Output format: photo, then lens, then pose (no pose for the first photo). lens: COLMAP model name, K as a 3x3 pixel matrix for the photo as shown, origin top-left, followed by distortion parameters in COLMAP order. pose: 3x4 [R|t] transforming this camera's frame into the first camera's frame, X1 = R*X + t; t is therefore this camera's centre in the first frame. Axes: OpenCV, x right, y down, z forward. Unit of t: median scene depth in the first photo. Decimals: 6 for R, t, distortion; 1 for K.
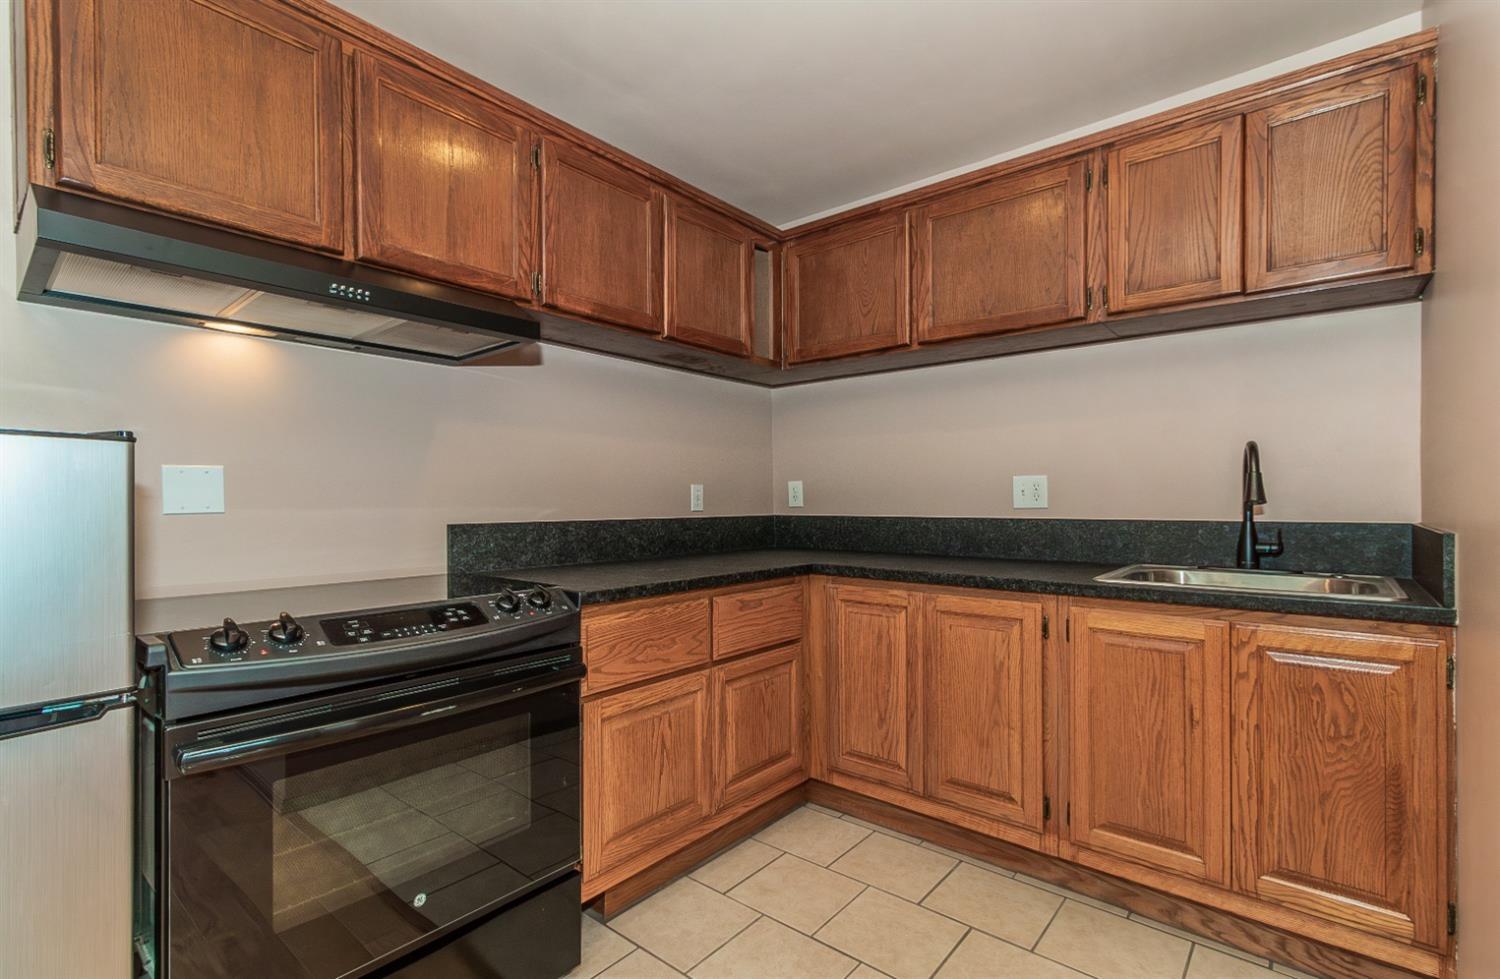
lens RADIAL K [[685.5, 0, 750.0], [0, 685.5, 489.5], [0, 0, 1]] dist [0.006738, -0.000064]
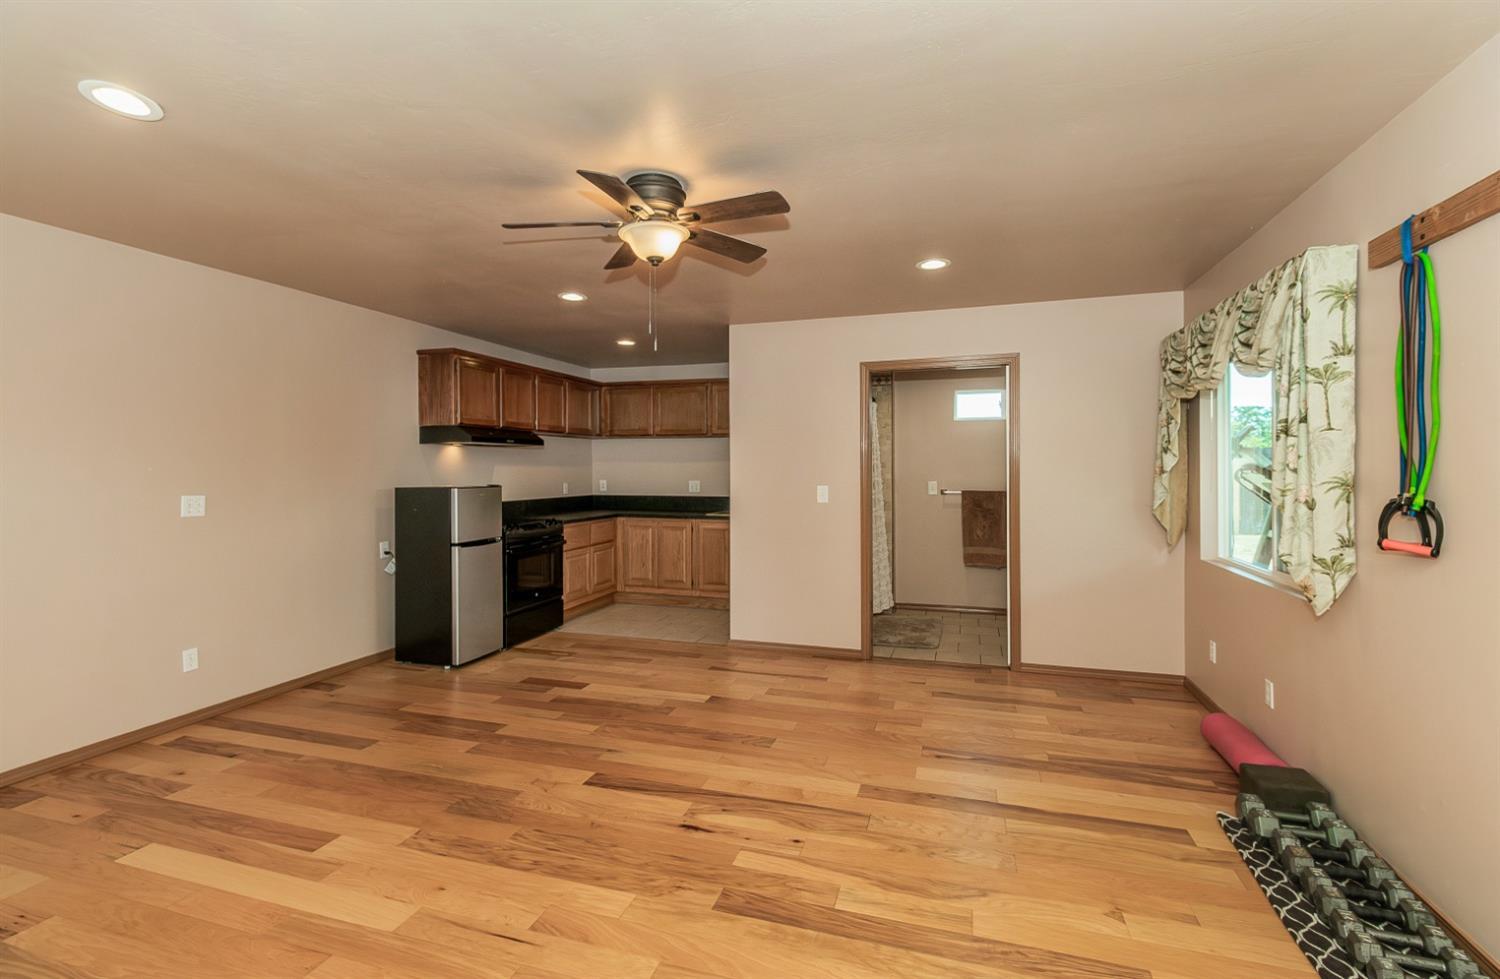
lens RADIAL K [[685.5, 0, 750.0], [0, 685.5, 489.5], [0, 0, 1]] dist [0.006738, -0.000064]
pose [[0.925595, -0.011785, 0.378333, -0.557260], [-0.006574, 0.998864, 0.047196, -0.147219], [-0.378459, -0.046172, 0.924466, -2.120072]]
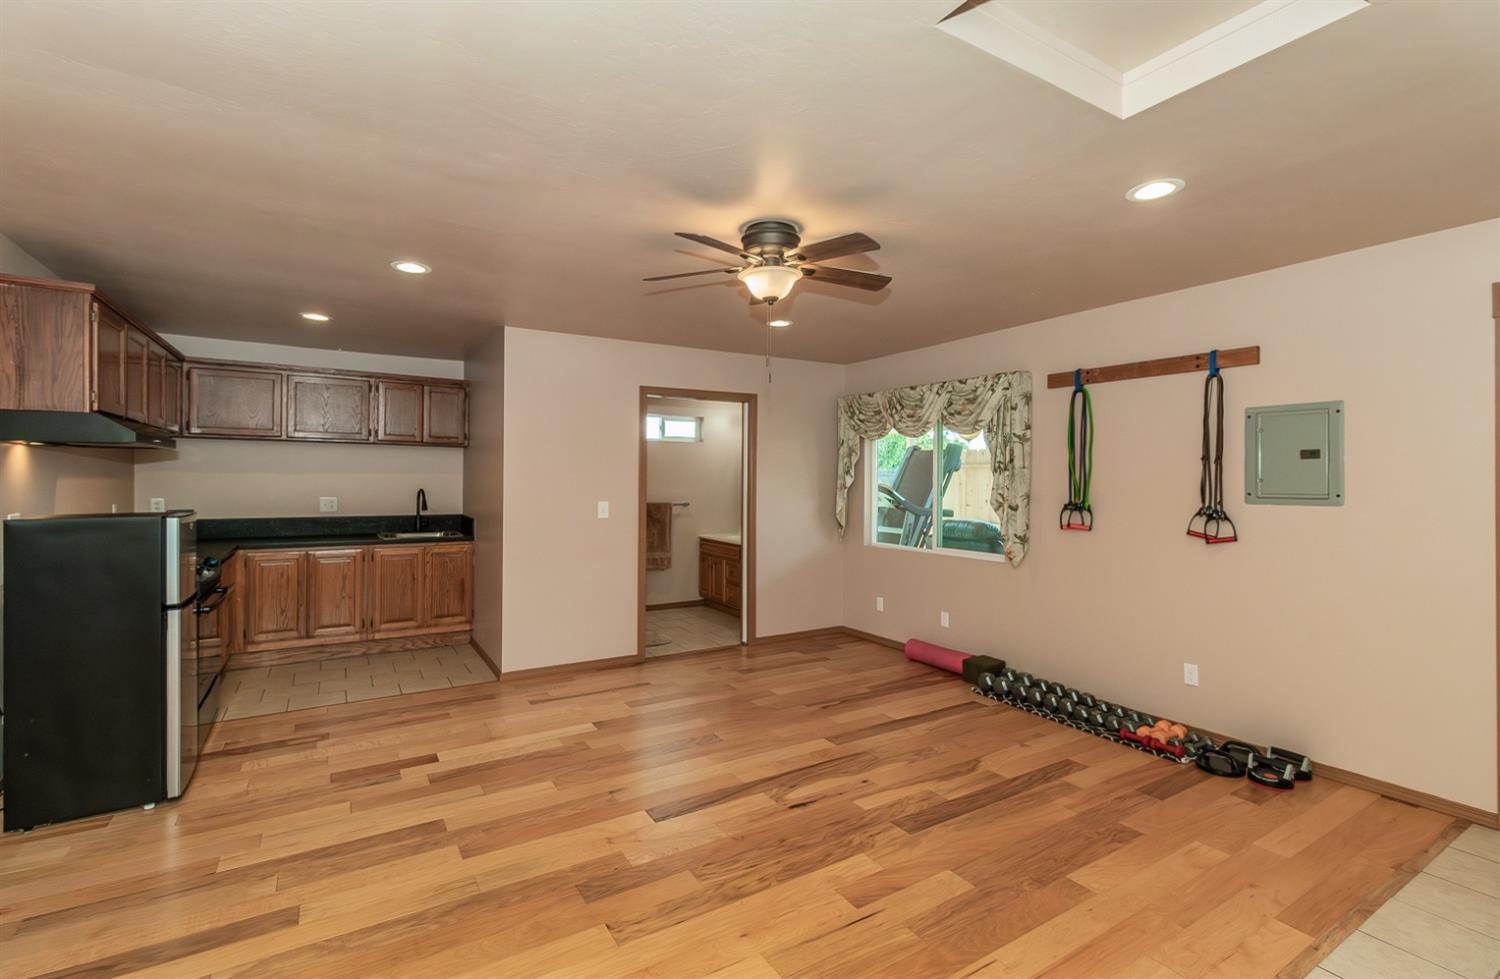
lens RADIAL K [[685.5, 0, 750.0], [0, 685.5, 489.5], [0, 0, 1]] dist [0.006738, -0.000064]
pose [[0.309588, -0.012068, 0.950794, -1.611641], [-0.022721, 0.999540, 0.020086, -0.153239], [-0.950599, -0.027822, 0.309171, -1.239315]]
